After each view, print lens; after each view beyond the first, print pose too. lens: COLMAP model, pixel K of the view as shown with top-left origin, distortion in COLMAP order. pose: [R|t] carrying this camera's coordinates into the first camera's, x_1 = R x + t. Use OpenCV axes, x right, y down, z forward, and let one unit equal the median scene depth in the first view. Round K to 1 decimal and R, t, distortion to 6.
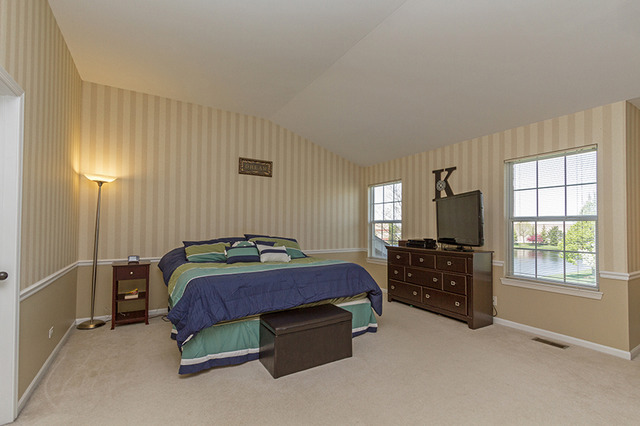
lens RADIAL K [[294.2, 0, 320.3], [0, 294.2, 218.7], [0, 0, 1]] dist [0.006634, -0.000189]
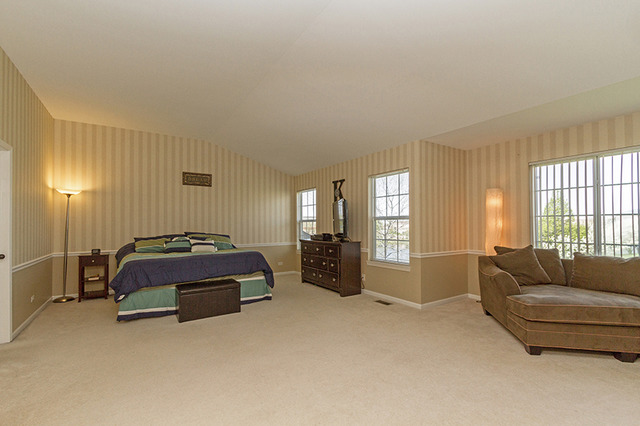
lens RADIAL K [[294.2, 0, 318.9], [0, 294.2, 218.6], [0, 0, 1]] dist [0.006634, -0.000189]
pose [[0.999541, -0.012449, 0.027623, 0.358154], [0.012308, 0.999910, 0.005285, -0.007335], [-0.027686, -0.004943, 0.999604, -0.381932]]
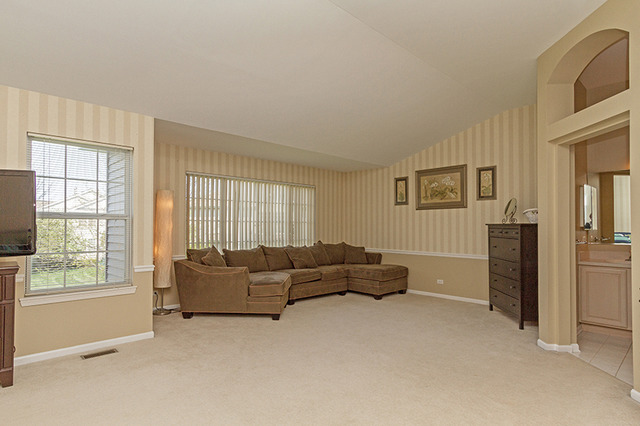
lens RADIAL K [[349.6, 0, 309.2], [0, 349.6, 223.8], [0, 0, 1]] dist [-0.003835, -0.000549]
pose [[-0.189814, 0.003710, 0.981813, -0.335376], [-0.029664, 0.999515, -0.009512, 0.012009], [-0.981372, -0.030930, -0.189612, 0.501572]]
